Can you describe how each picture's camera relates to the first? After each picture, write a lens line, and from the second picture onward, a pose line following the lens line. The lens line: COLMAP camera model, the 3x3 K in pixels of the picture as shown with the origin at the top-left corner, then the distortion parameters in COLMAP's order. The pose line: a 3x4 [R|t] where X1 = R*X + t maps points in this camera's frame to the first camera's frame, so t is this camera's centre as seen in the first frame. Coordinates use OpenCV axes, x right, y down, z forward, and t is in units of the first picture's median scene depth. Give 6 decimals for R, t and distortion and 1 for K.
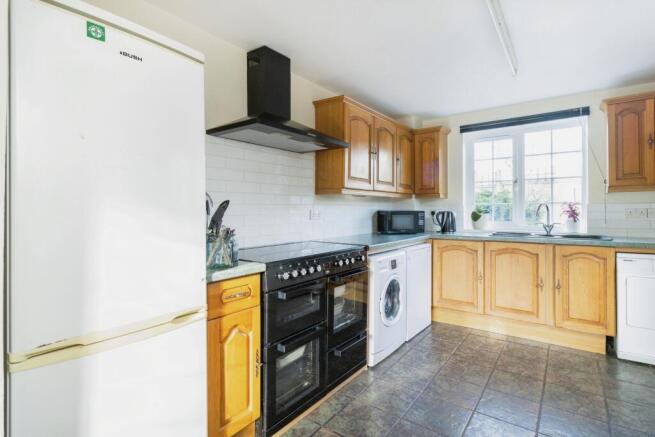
lens RADIAL K [[325.8, 0, 327.7], [0, 325.8, 210.8], [0, 0, 1]] dist [0.001525, 0.000400]
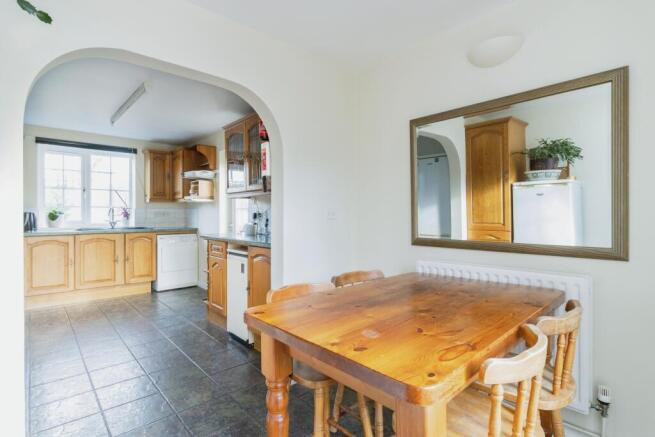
lens RADIAL K [[325.8, 0, 327.7], [0, 325.8, 210.8], [0, 0, 1]] dist [0.001525, 0.000400]
pose [[0.200363, 0.014606, 0.979613, -0.612957], [-0.005063, 0.999891, -0.013872, 0.008851], [-0.979709, -0.002181, 0.200415, -0.270232]]
